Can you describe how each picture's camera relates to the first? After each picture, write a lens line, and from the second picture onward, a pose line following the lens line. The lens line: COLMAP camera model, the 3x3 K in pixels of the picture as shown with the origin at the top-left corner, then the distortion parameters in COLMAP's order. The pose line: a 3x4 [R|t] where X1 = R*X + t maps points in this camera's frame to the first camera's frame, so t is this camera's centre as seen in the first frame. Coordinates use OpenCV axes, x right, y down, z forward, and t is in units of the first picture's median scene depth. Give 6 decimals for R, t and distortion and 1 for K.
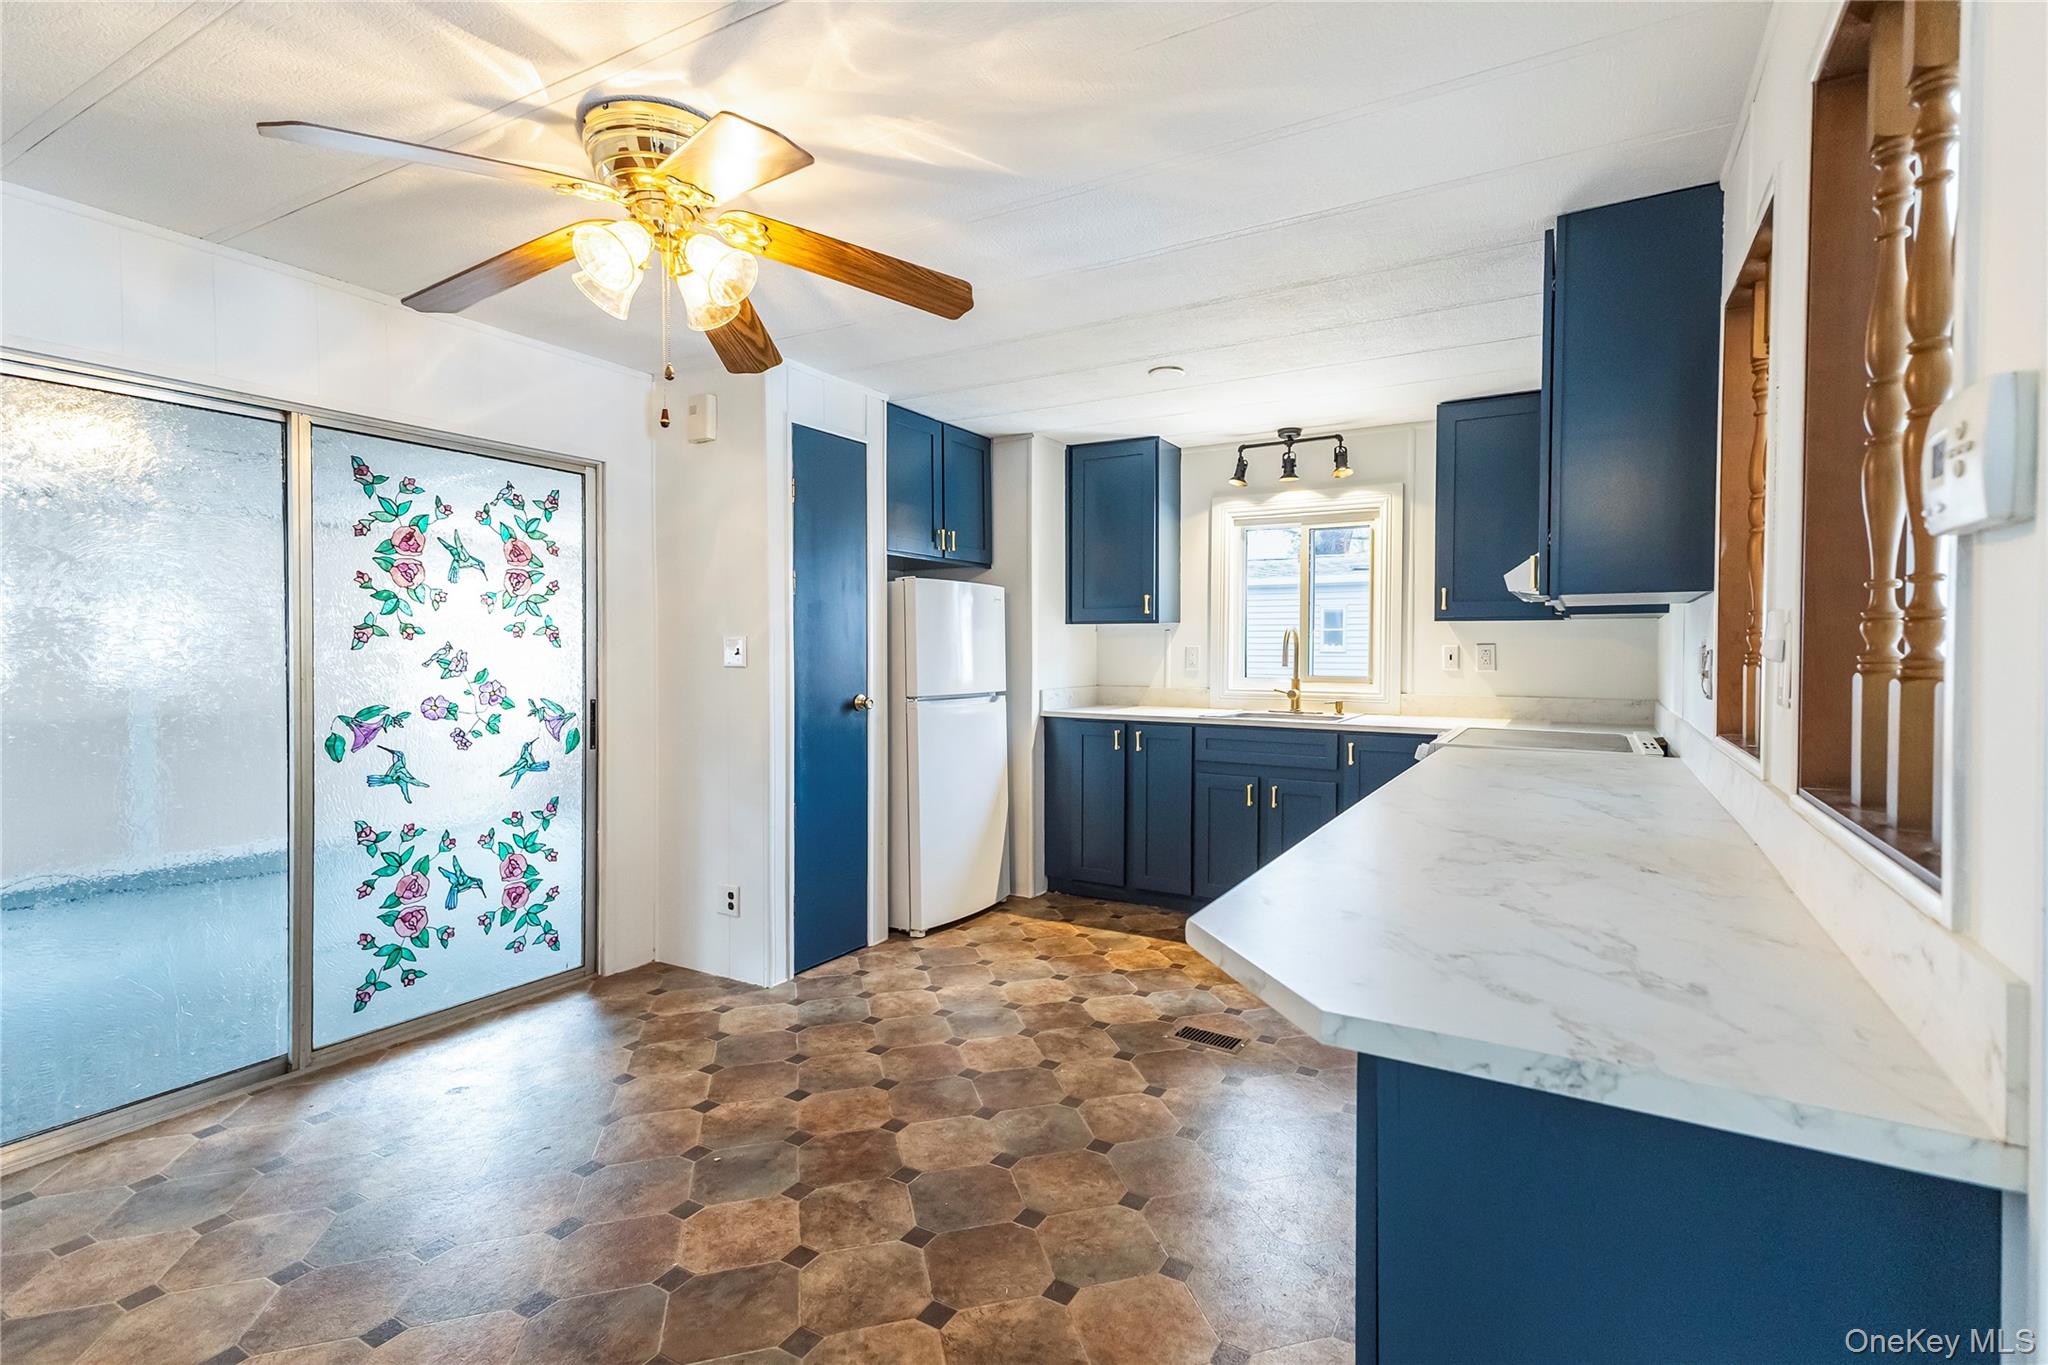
lens RADIAL K [[872.6, 0, 1018.2], [0, 872.6, 670.2], [0, 0, 1]] dist [0.001886, -0.000270]
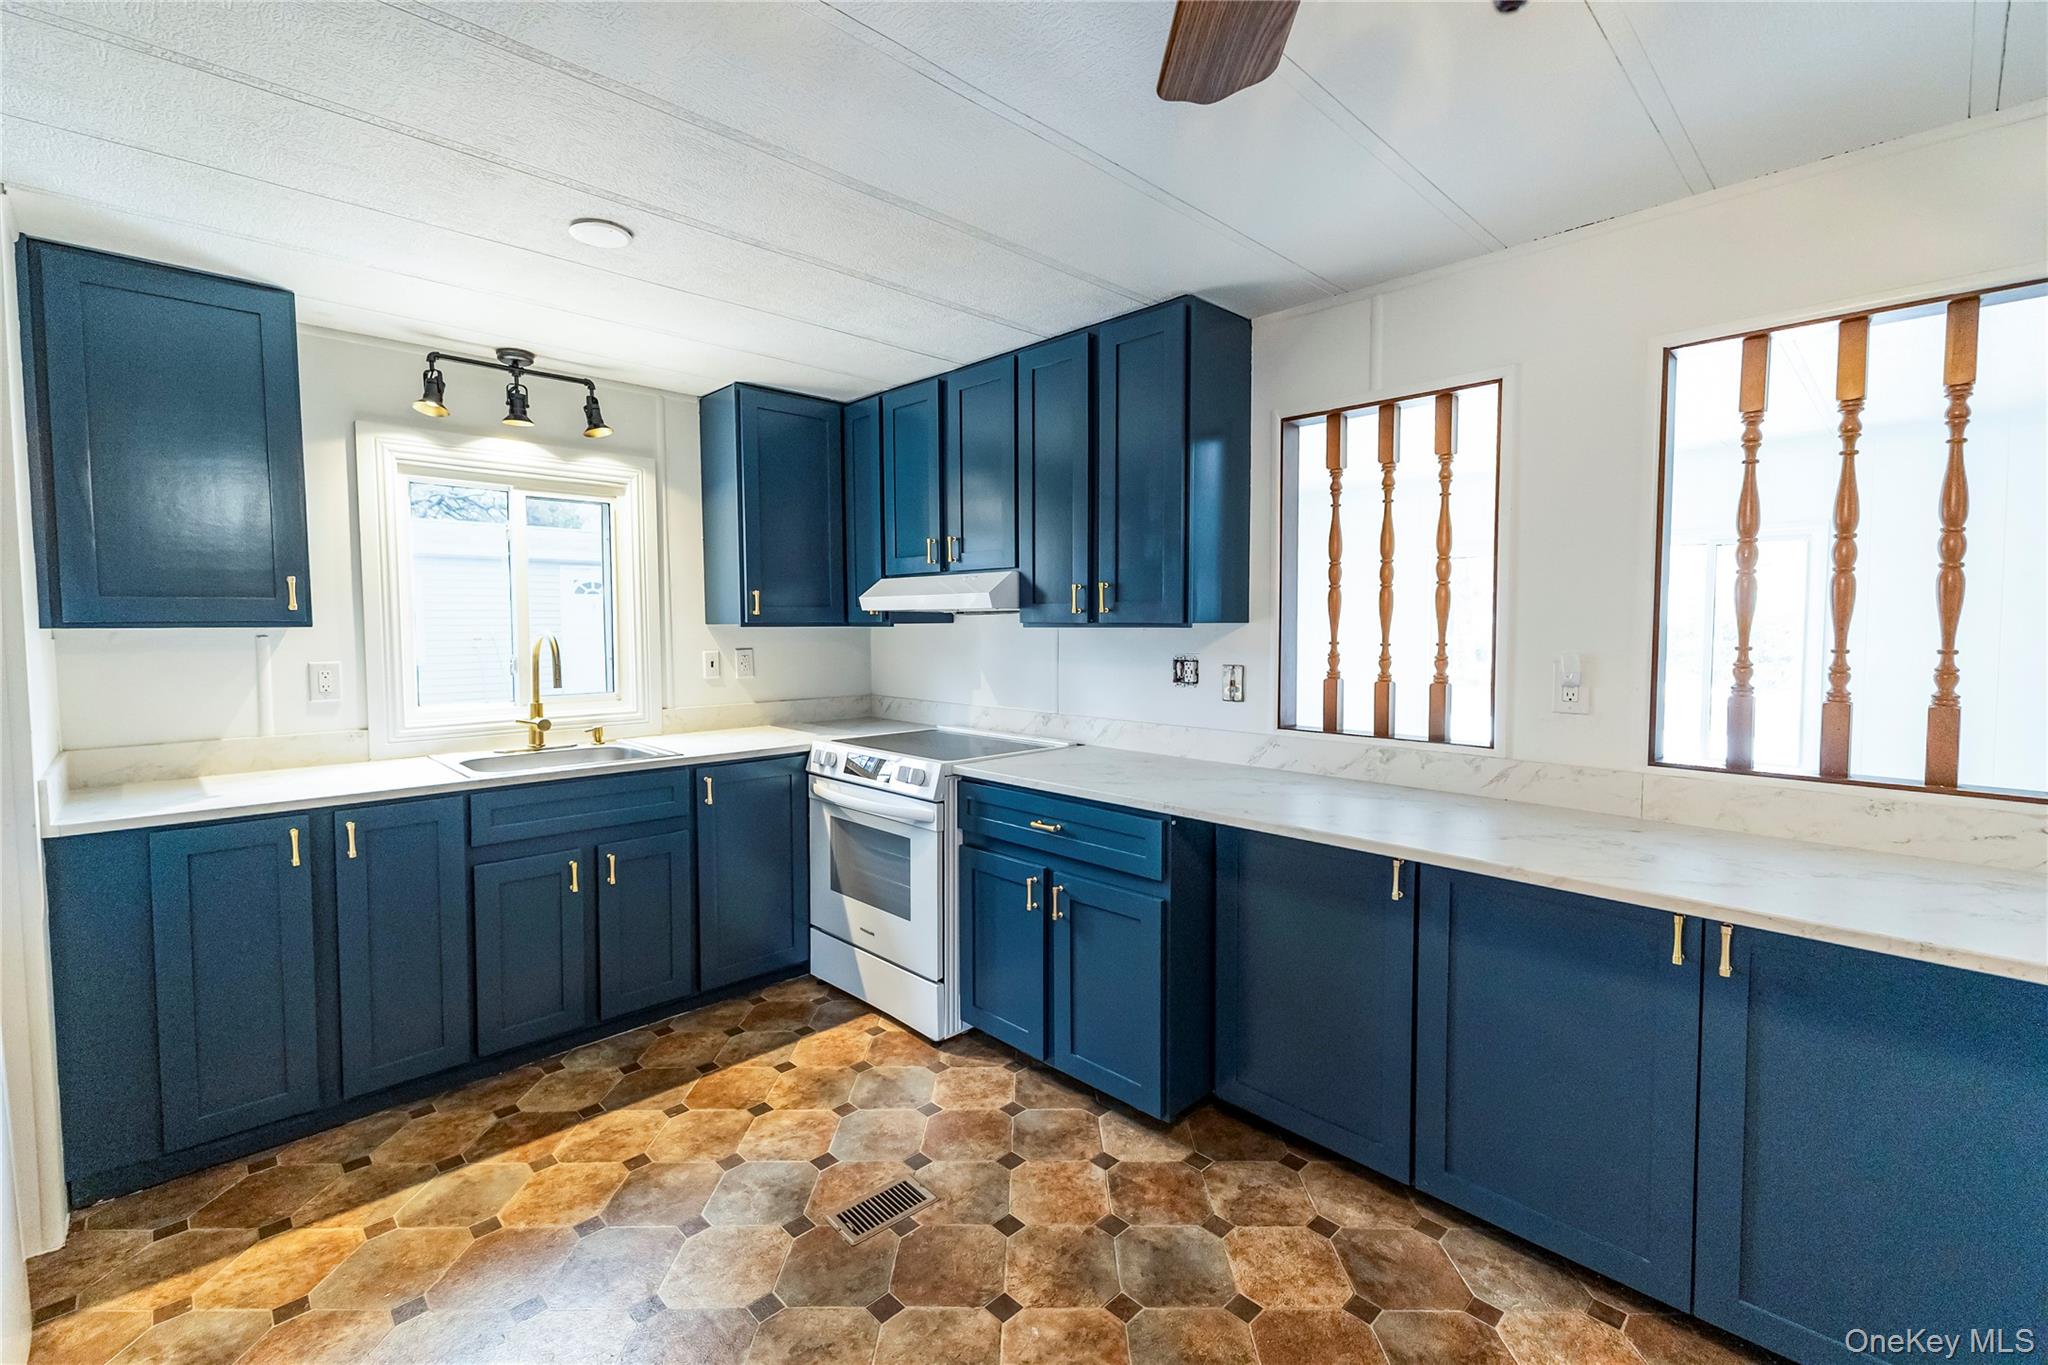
lens RADIAL K [[872.6, 0, 1018.2], [0, 872.6, 670.2], [0, 0, 1]] dist [0.001886, -0.000270]
pose [[0.279188, -0.054925, 0.958664, -0.275646], [0.031146, 0.998355, 0.048129, -0.041211], [-0.959731, 0.016422, 0.280439, 0.428581]]
